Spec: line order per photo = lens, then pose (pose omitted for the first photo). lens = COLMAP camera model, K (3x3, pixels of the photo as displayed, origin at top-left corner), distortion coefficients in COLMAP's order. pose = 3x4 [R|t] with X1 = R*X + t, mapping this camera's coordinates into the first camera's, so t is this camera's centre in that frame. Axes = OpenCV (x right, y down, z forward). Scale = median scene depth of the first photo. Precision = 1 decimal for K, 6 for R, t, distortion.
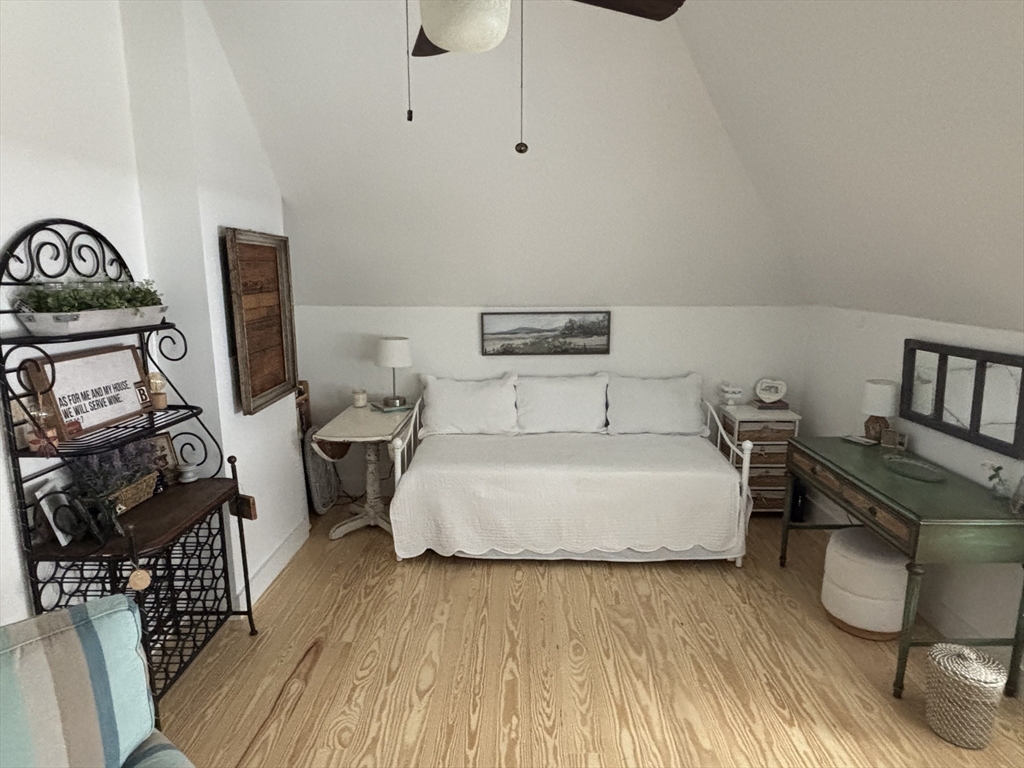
lens RADIAL K [[600.4, 0, 512.0], [0, 600.4, 384.0], [0, 0, 1]] dist [0.020213, -0.003318]
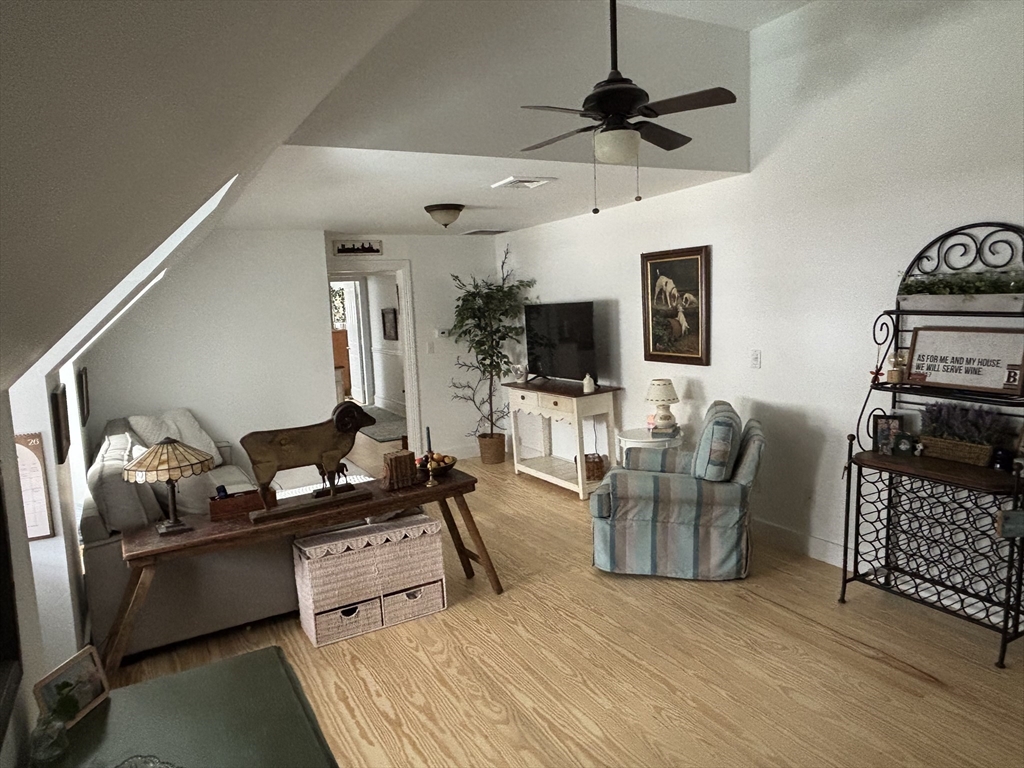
lens RADIAL K [[674.7, 0, 512.0], [0, 674.7, 384.0], [0, 0, 1]] dist [-0.024222, -0.001270]
pose [[-0.861648, 0.107452, -0.496000, 0.528462], [-0.044752, 0.957435, 0.285159, -0.192576], [0.505529, 0.267903, -0.820163, 1.107316]]
